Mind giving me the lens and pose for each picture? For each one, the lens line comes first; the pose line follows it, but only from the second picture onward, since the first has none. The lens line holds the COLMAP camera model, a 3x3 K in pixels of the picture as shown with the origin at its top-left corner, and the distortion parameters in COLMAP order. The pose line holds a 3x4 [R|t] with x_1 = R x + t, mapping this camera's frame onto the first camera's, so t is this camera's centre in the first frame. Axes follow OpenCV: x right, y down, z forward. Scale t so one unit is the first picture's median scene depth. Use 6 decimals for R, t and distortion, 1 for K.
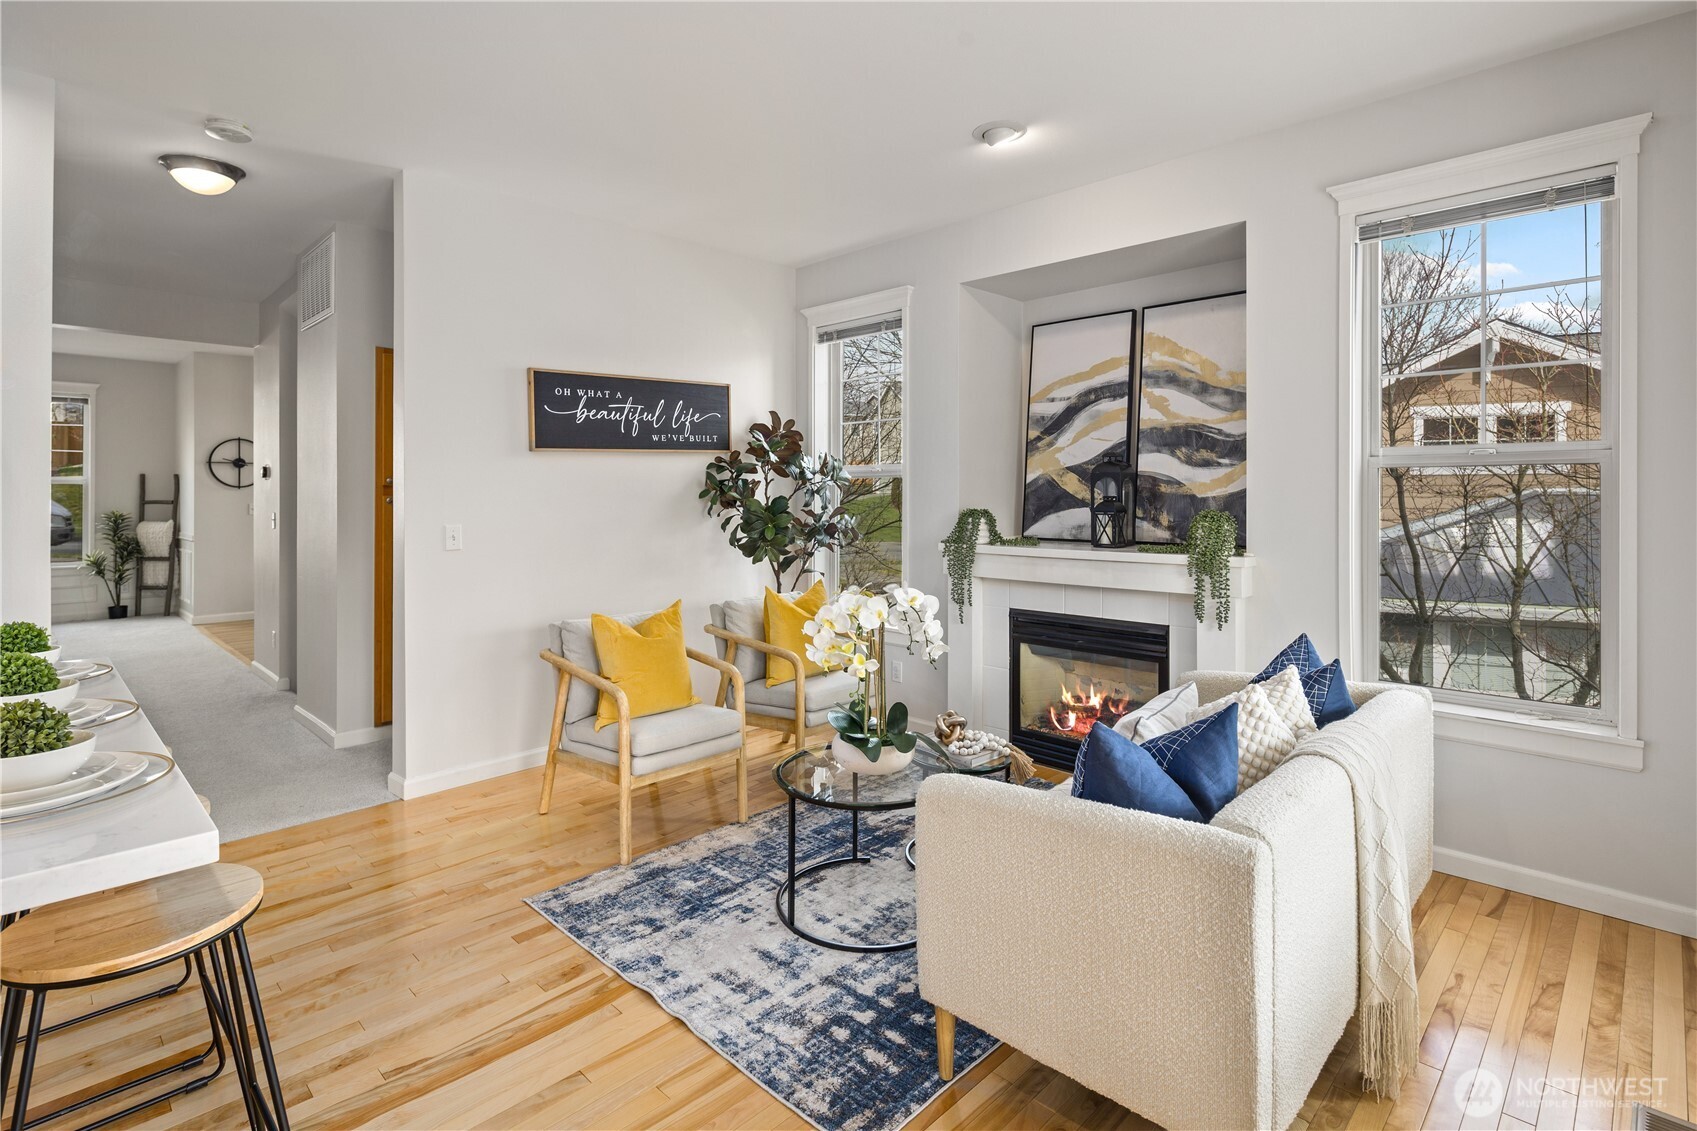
lens RADIAL K [[827.6, 0, 846.3], [0, 827.6, 490.7], [0, 0, 1]] dist [0.003672, -0.003576]
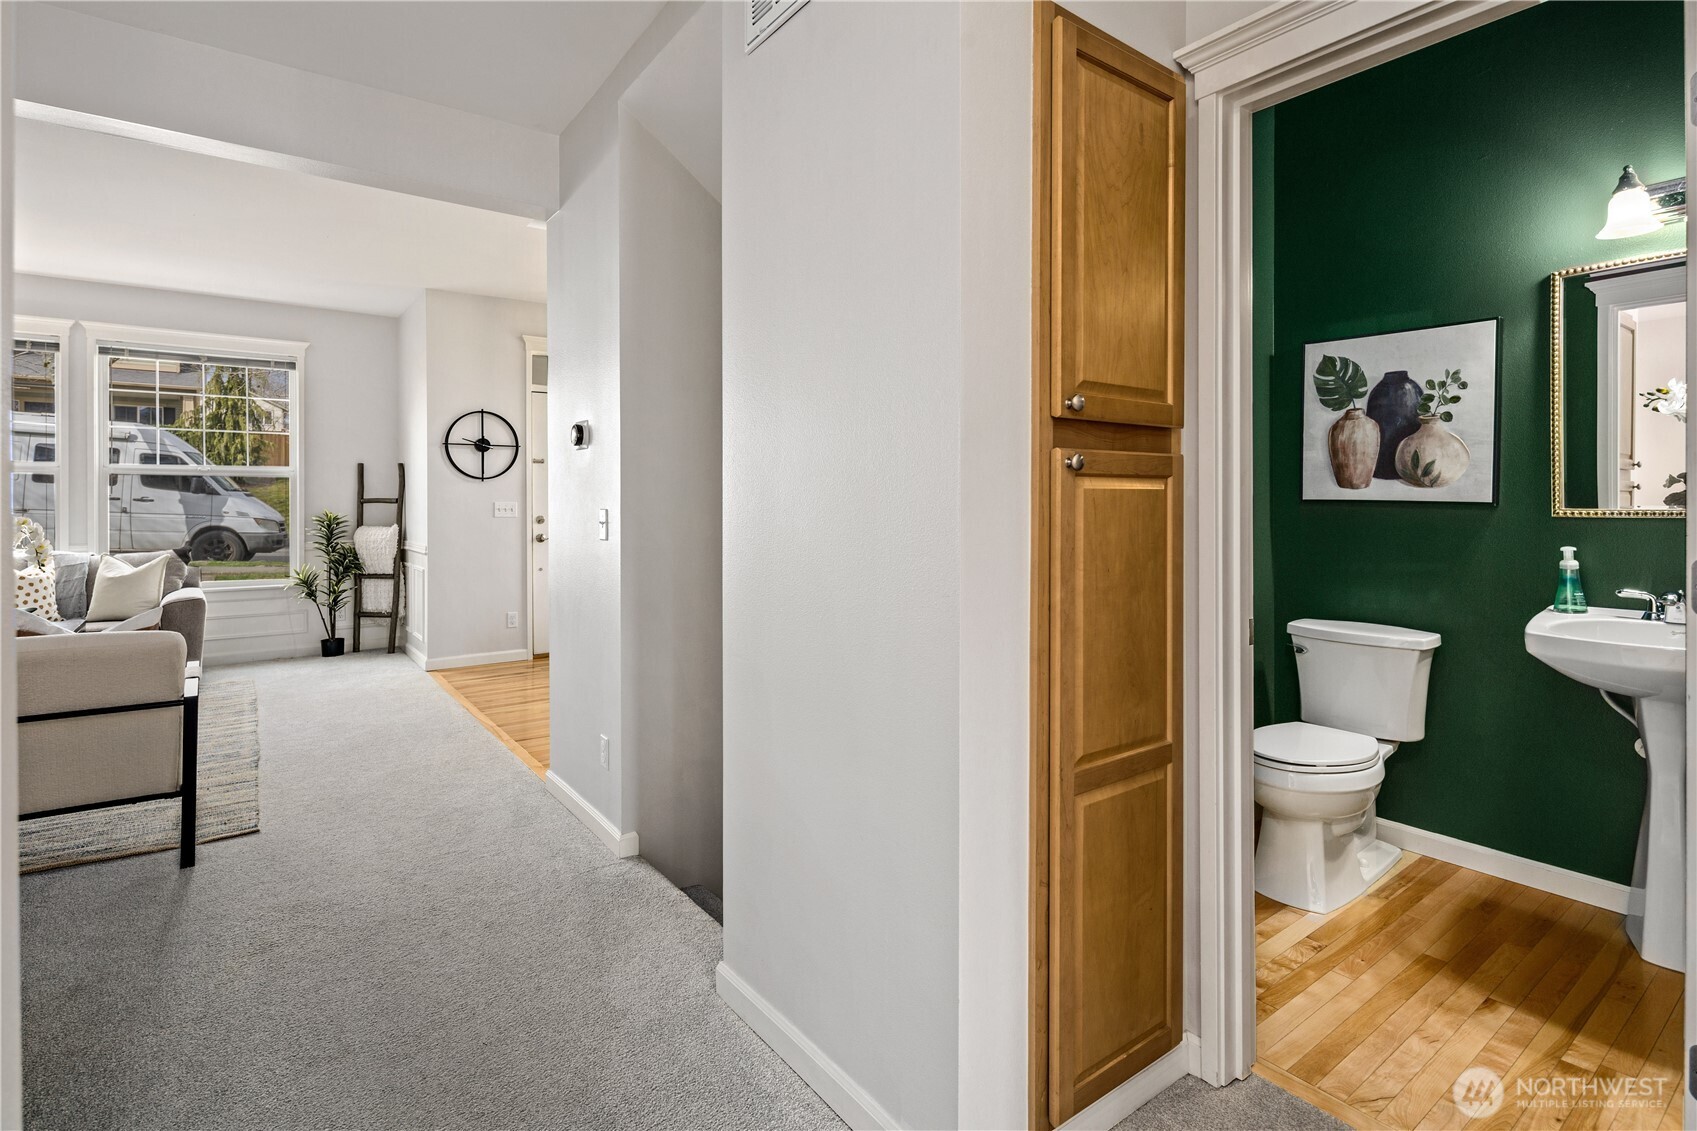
lens RADIAL K [[827.6, 0, 864.7], [0, 827.6, 502.5], [0, 0, 1]] dist [0.003672, -0.003576]
pose [[0.989203, -0.002048, -0.146537, -0.289735], [0.002892, 0.999980, 0.005543, 0.012896], [0.146523, -0.005907, 0.989190, 0.325960]]
